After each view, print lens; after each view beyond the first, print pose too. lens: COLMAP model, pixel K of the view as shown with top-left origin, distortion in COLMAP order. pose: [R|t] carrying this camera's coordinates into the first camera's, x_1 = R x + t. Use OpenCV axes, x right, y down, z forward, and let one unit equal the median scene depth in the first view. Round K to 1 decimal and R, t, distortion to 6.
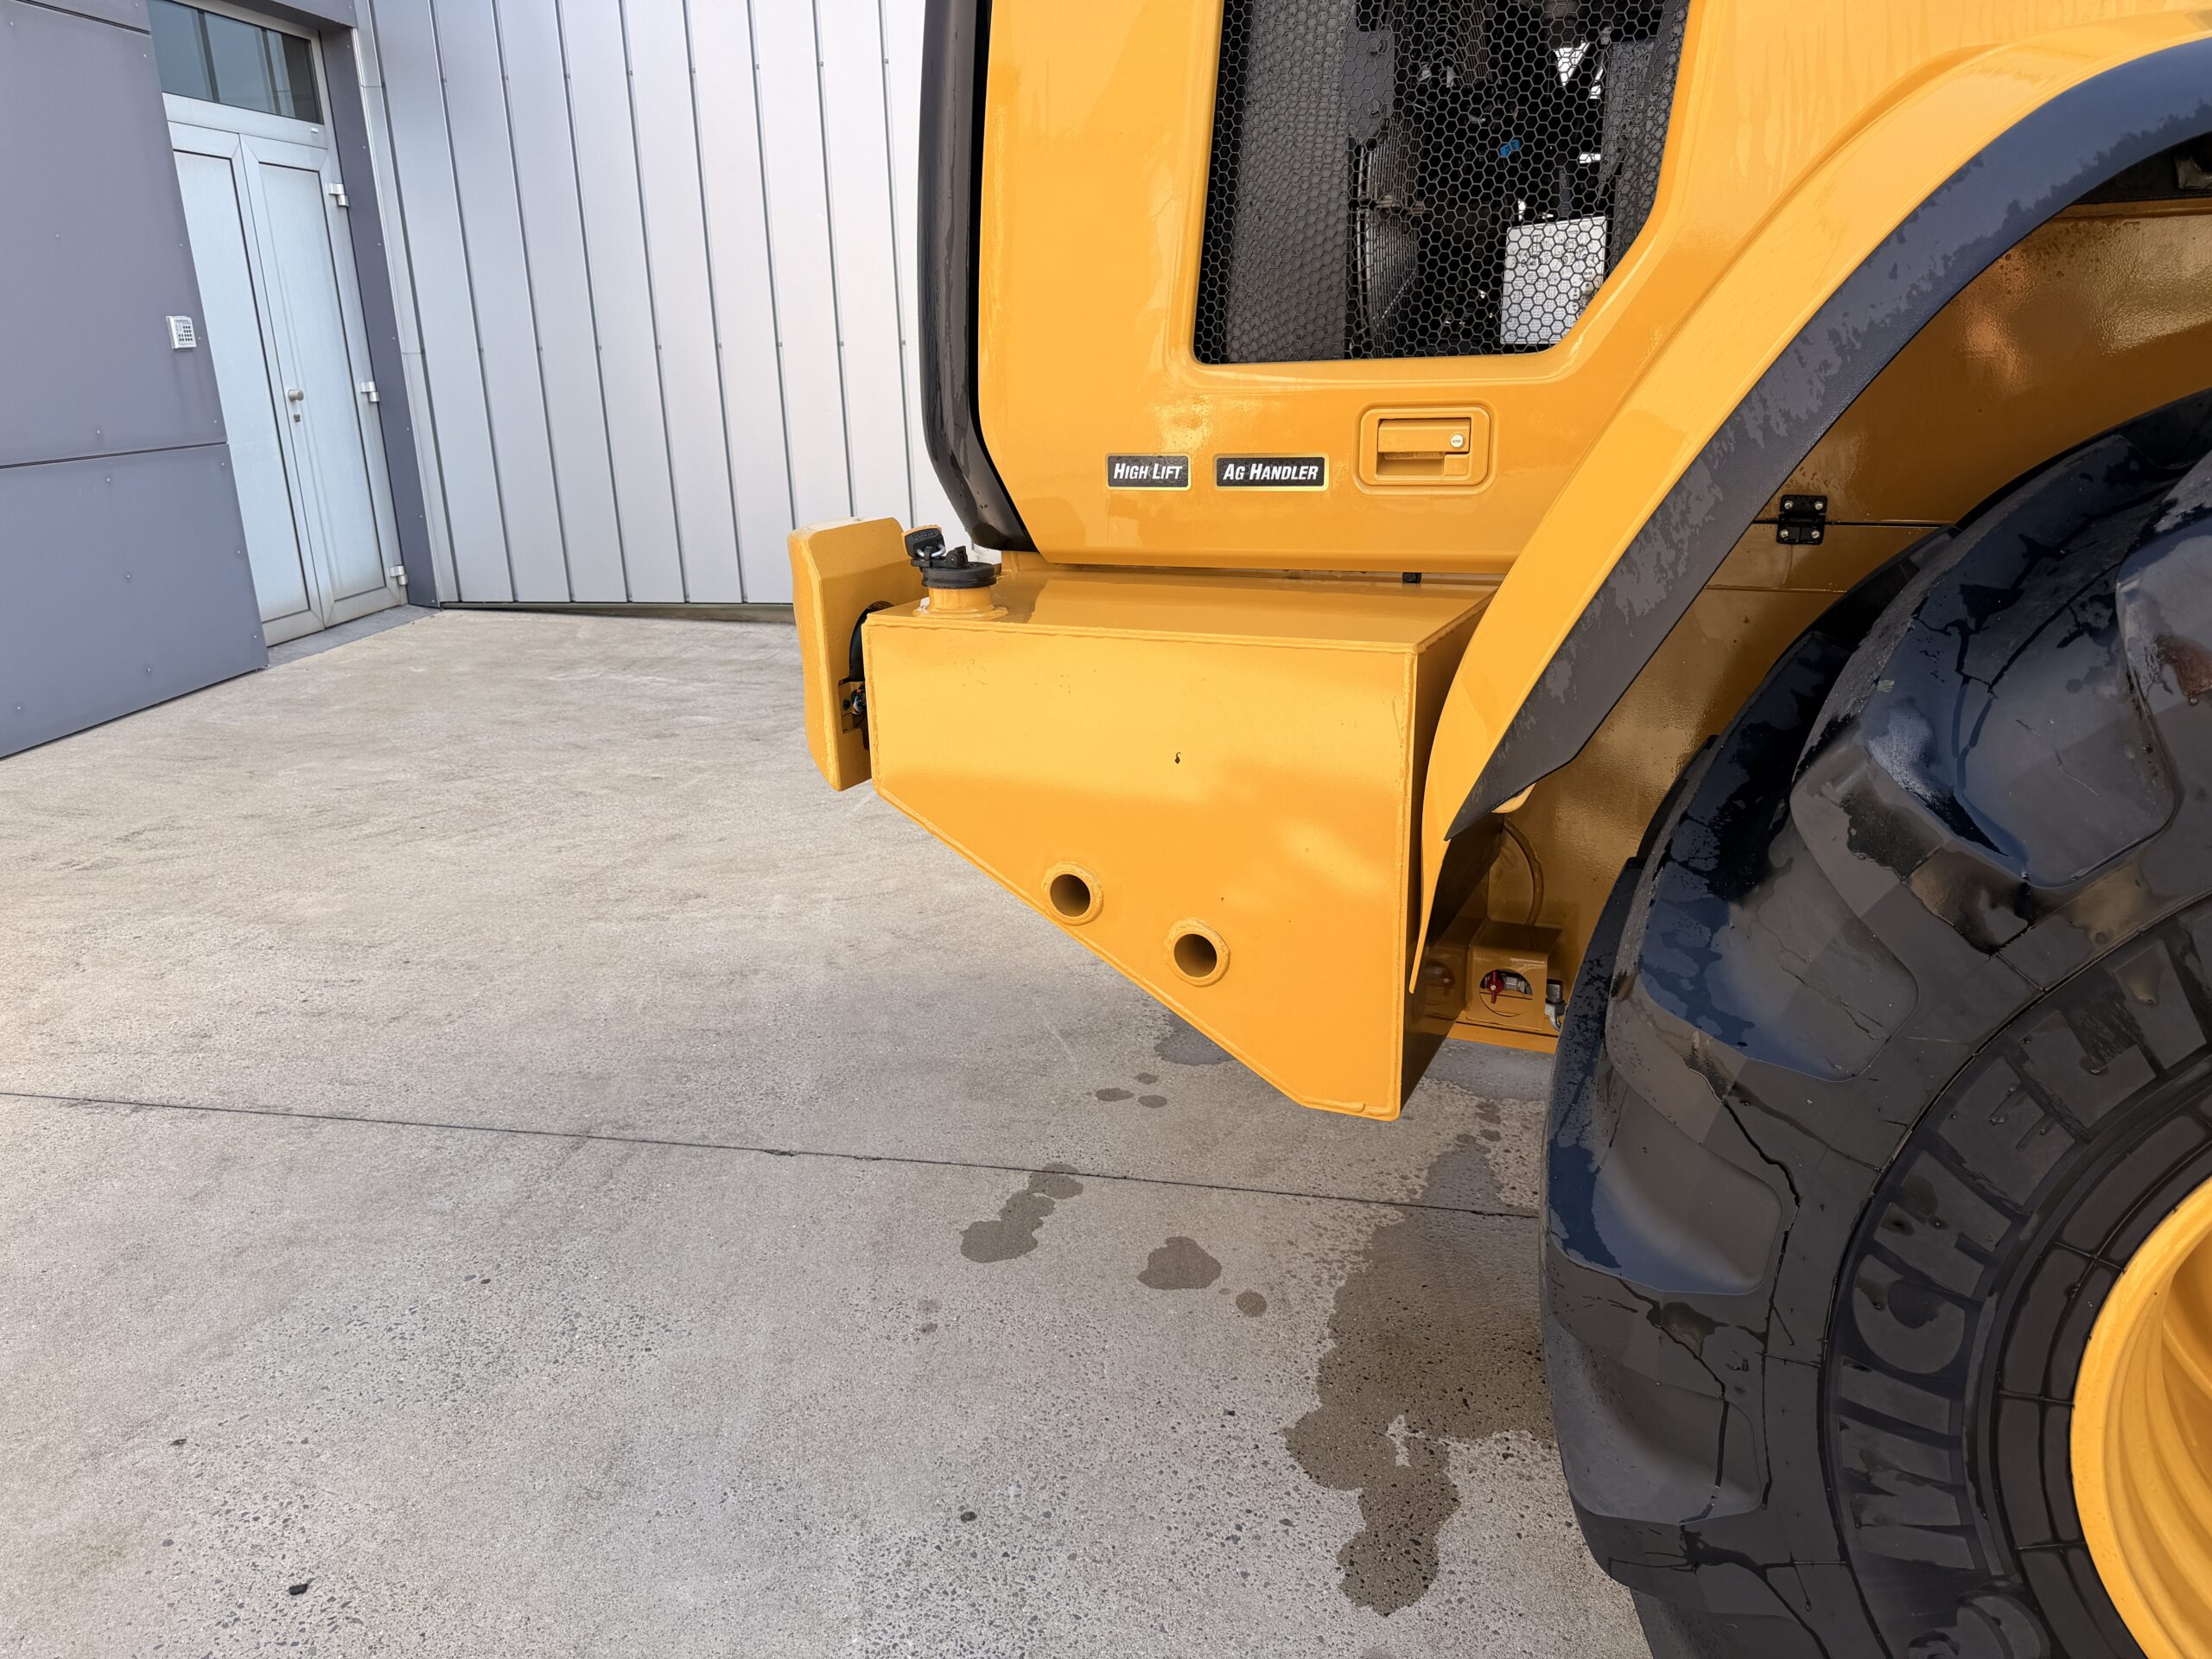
lens RADIAL K [[1565.4, 0, 1106.0], [0, 1565.4, 829.5], [0, 0, 1]] dist [0.103441, -0.146929]
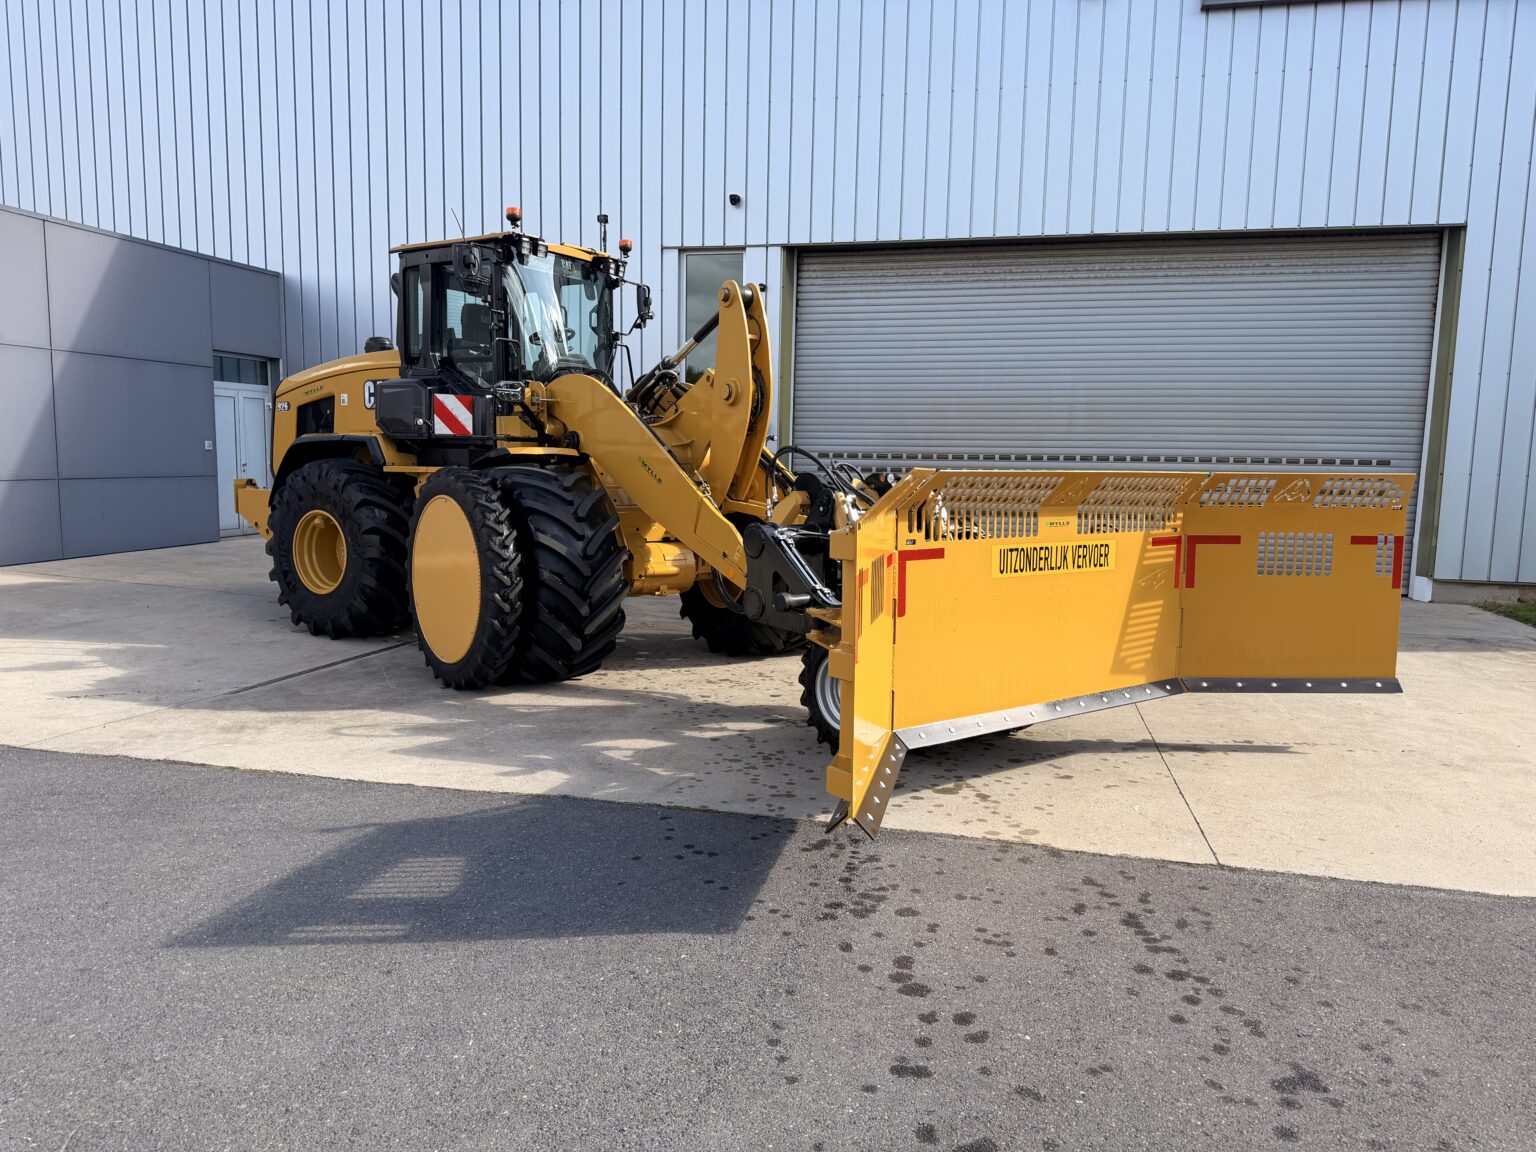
lens RADIAL K [[1087.0, 0, 768.0], [0, 1087.0, 576.0], [0, 0, 1]] dist [0.103441, -0.146929]
pose [[0.992043, 0.053946, -0.113760, 1.567923], [-0.074767, 0.979403, -0.187562, 0.564997], [0.101299, 0.194575, 0.975643, -2.013475]]
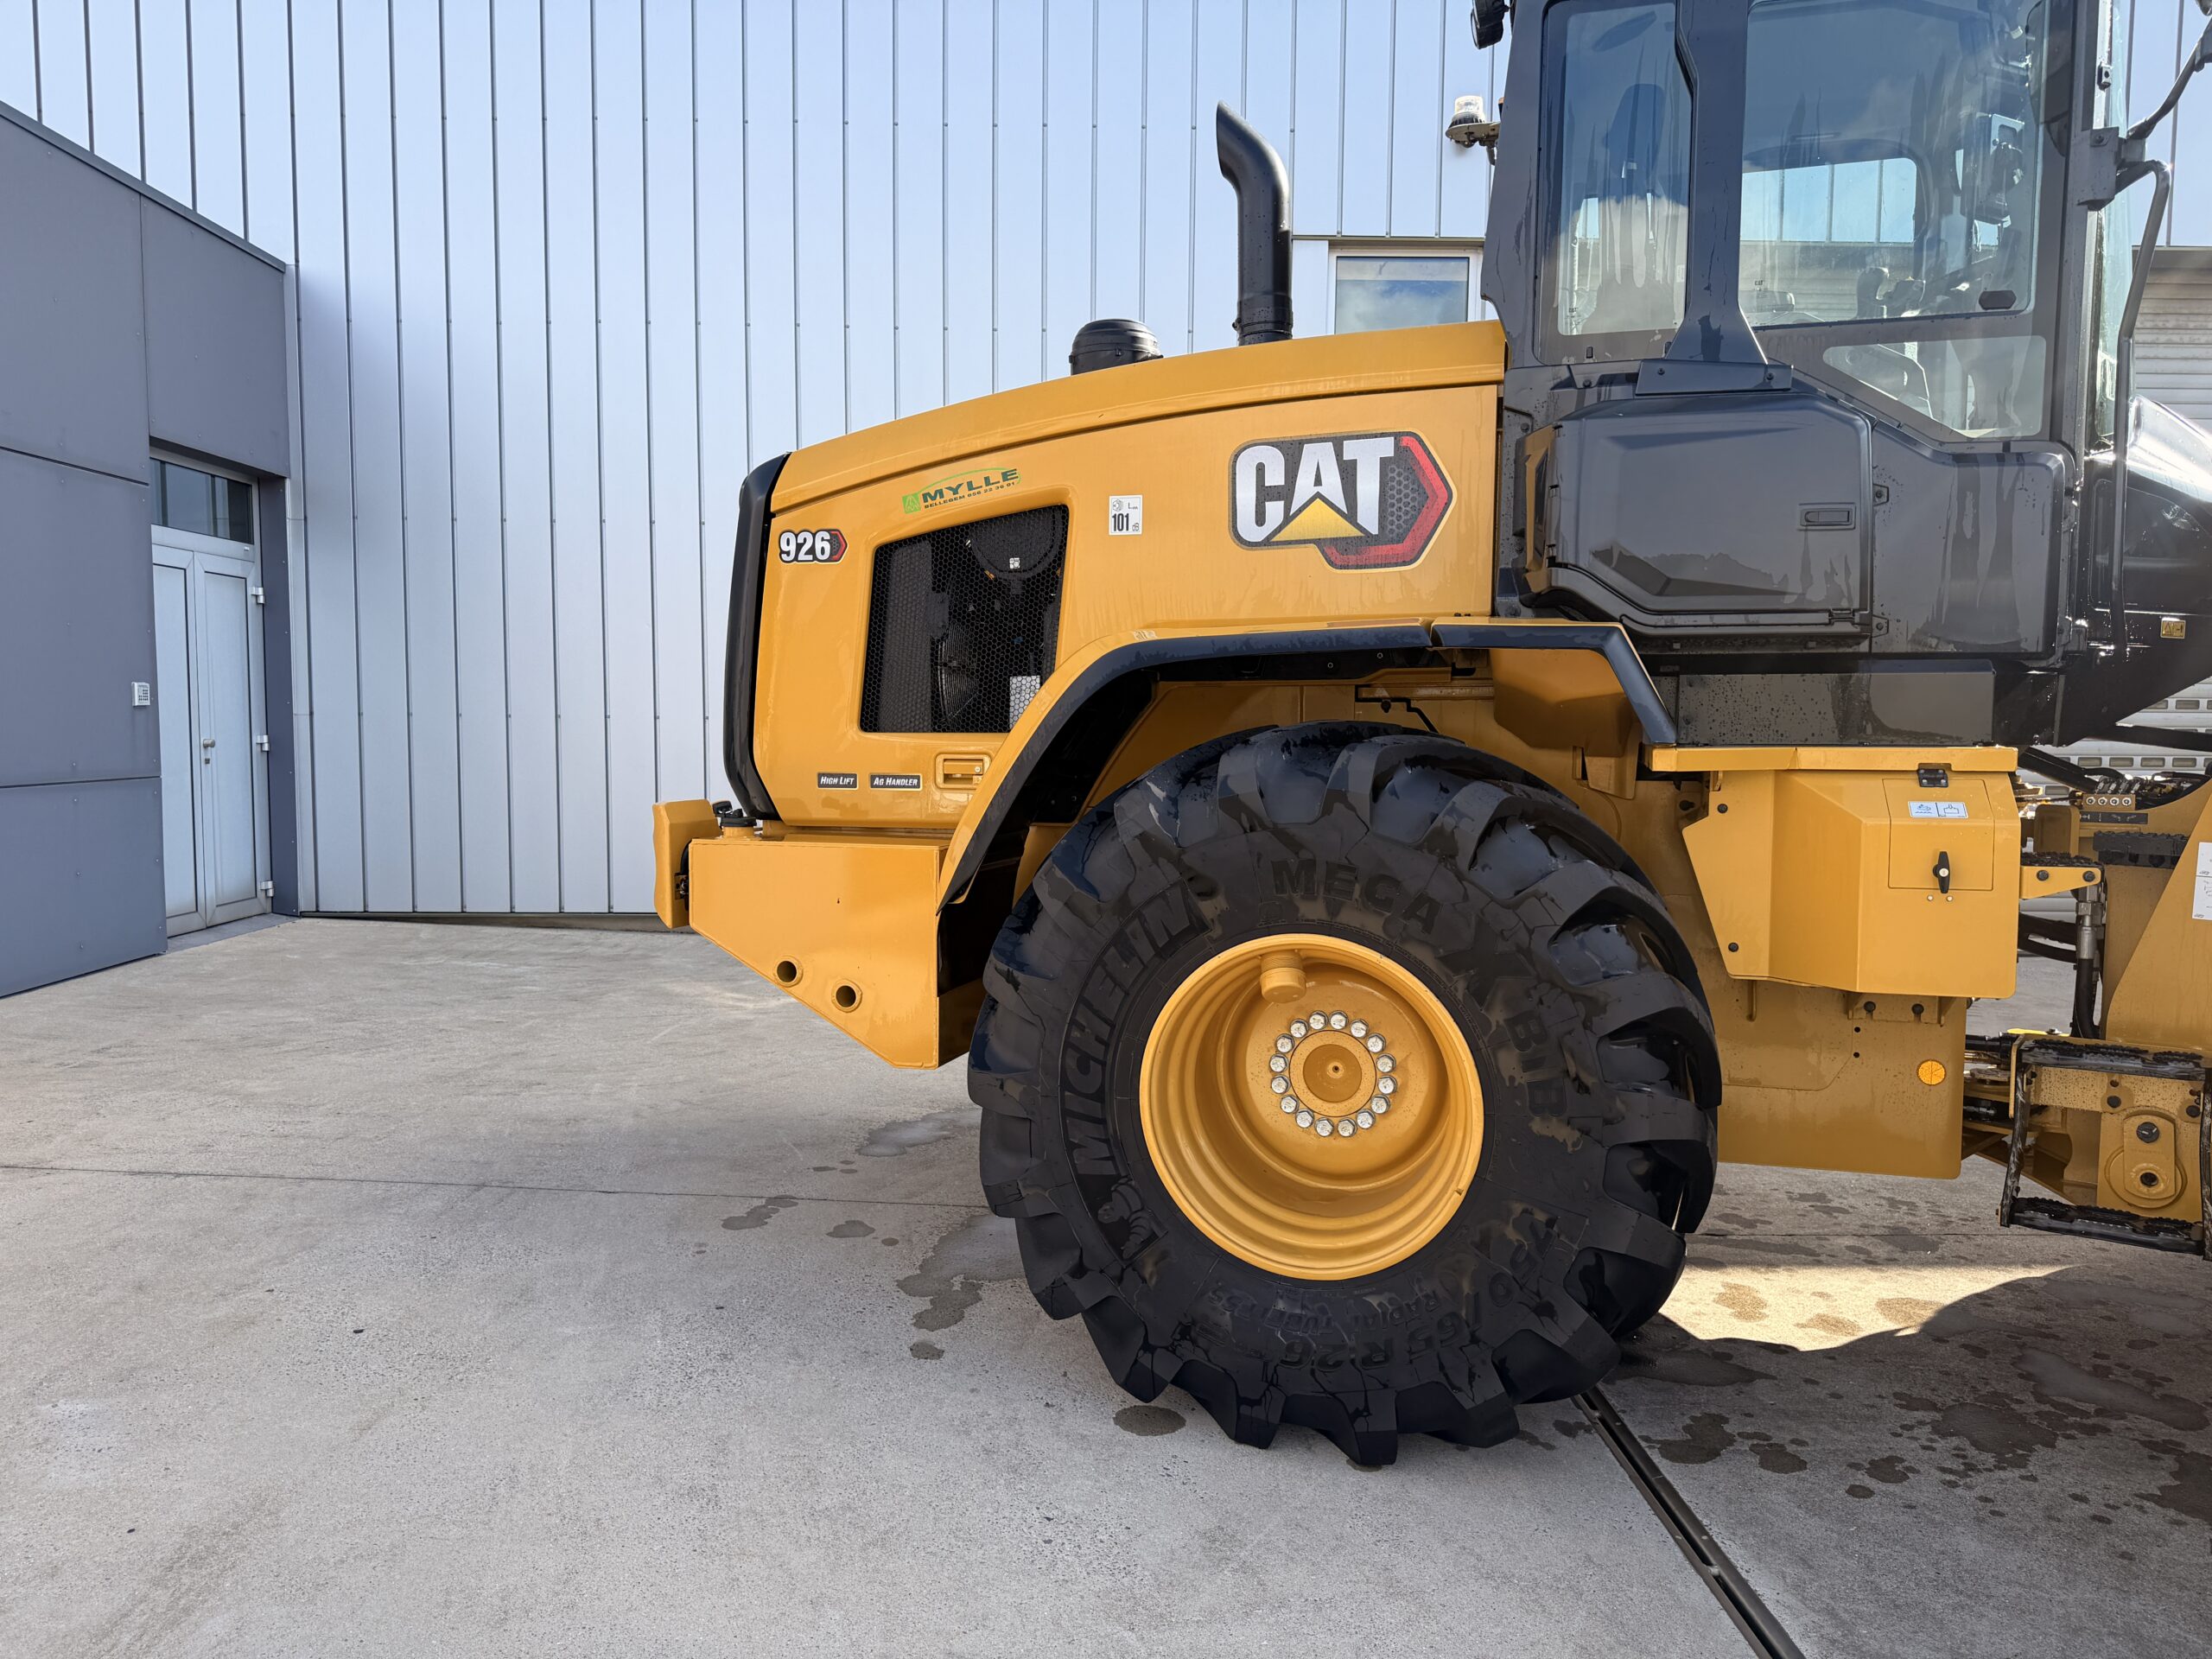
lens RADIAL K [[1565.4, 0, 1106.0], [0, 1565.4, 829.5], [0, 0, 1]] dist [0.103441, -0.146929]
pose [[0.990872, 0.021839, 0.133025, 0.058553], [0.009625, 0.972809, -0.231407, 0.175374], [-0.134462, 0.230576, 0.963719, -0.564274]]
